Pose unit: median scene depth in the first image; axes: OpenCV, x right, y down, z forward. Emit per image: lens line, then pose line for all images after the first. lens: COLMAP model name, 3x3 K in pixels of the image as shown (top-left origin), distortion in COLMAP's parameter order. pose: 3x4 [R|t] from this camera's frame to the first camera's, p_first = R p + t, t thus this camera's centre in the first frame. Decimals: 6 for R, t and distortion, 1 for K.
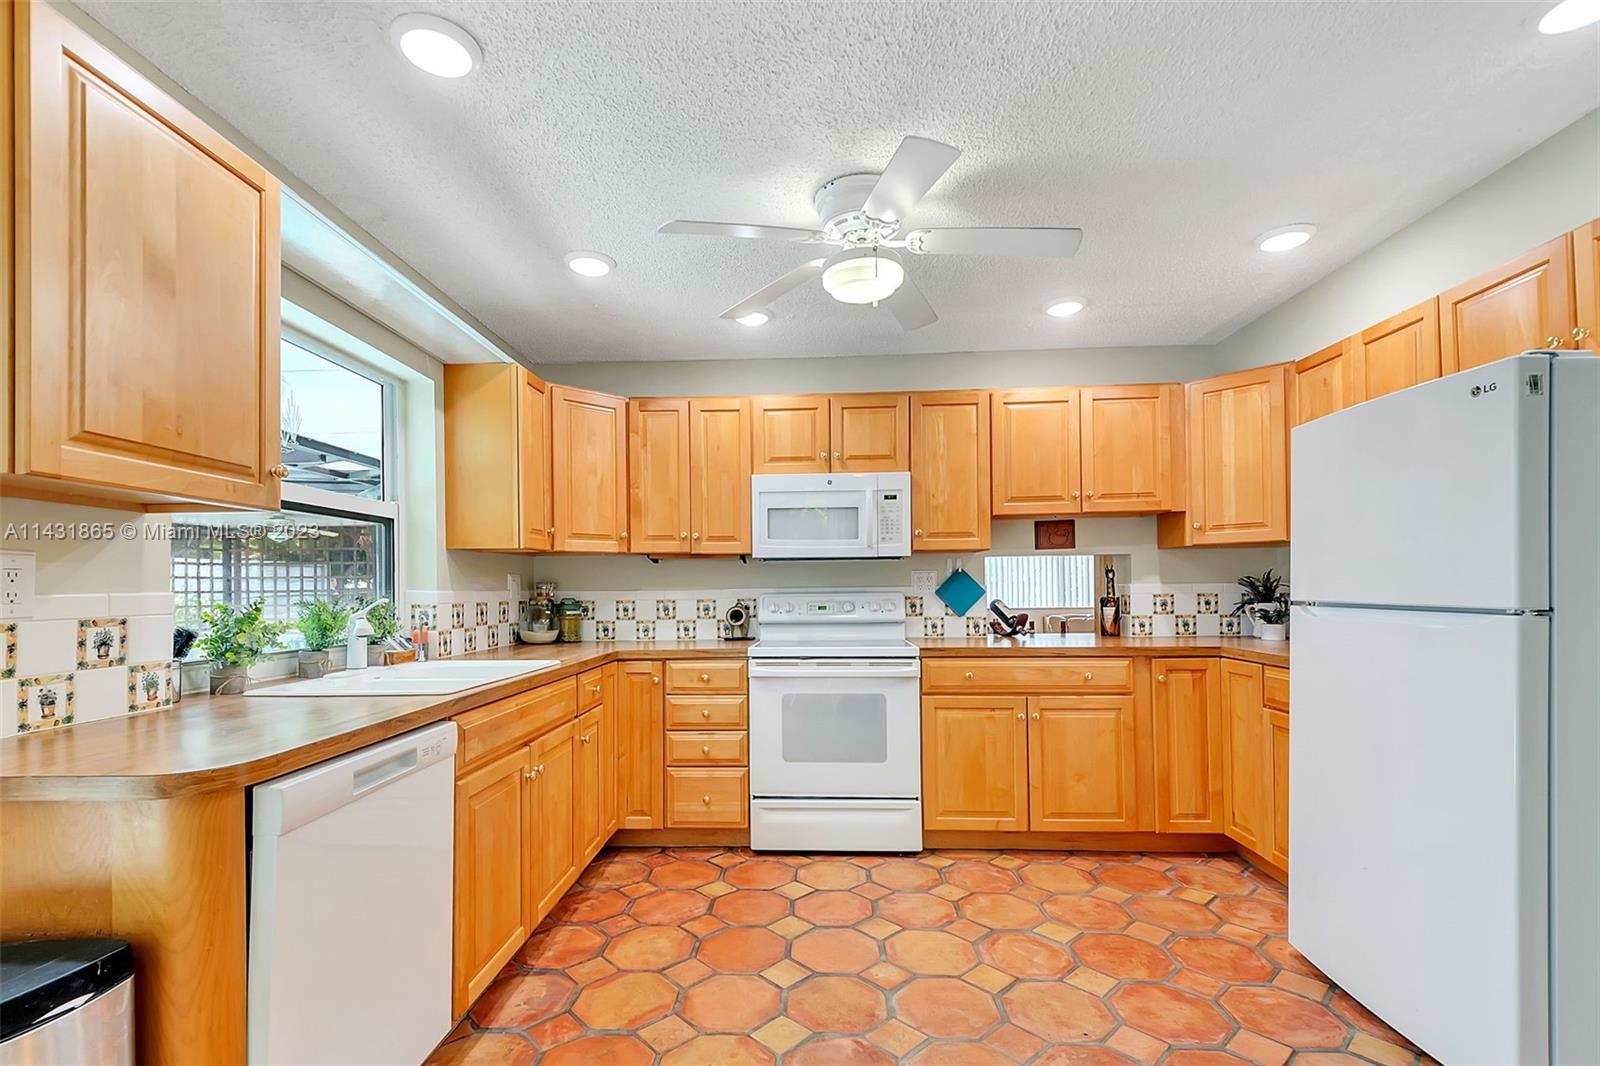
lens RADIAL K [[722.4, 0, 791.0], [0, 722.4, 578.9], [0, 0, 1]] dist [0.001580, 0.000259]
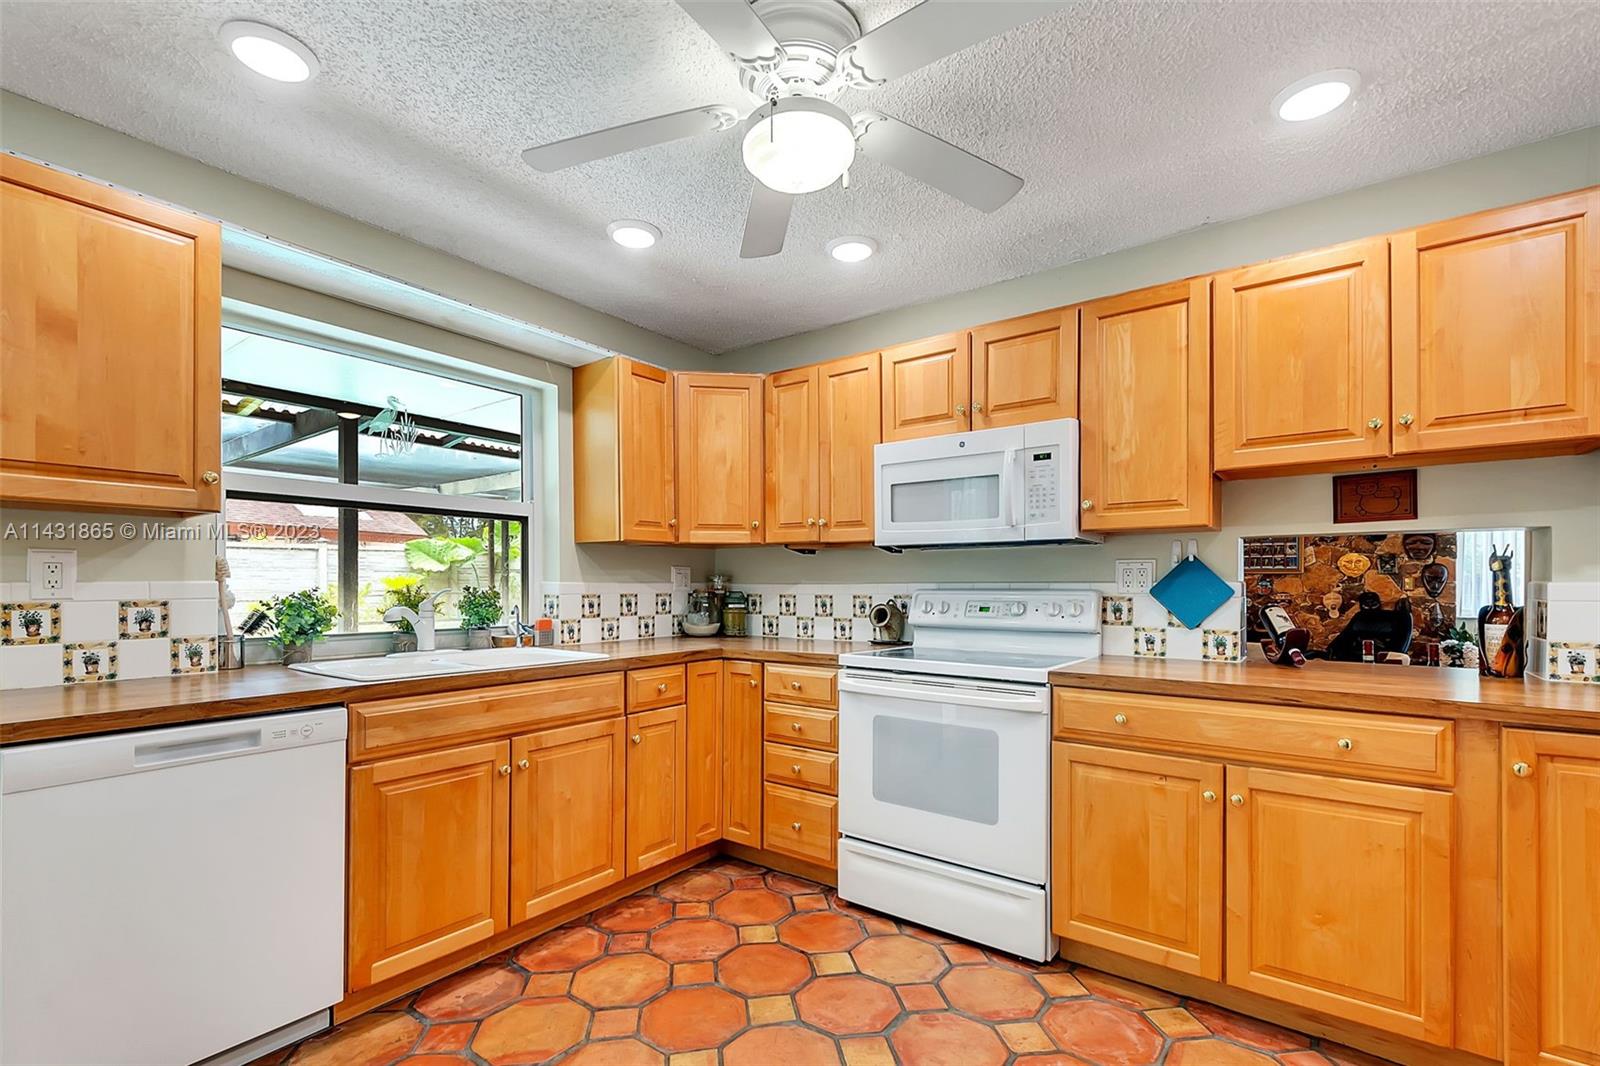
lens RADIAL K [[722.0, 0, 765.3], [0, 722.0, 588.0], [0, 0, 1]] dist [0.014796, -0.015721]
pose [[0.823904, 0.014043, -0.566555, 0.339047], [-0.001456, 0.999742, 0.022663, 0.000221], [0.566727, -0.017847, 0.823712, 0.269743]]
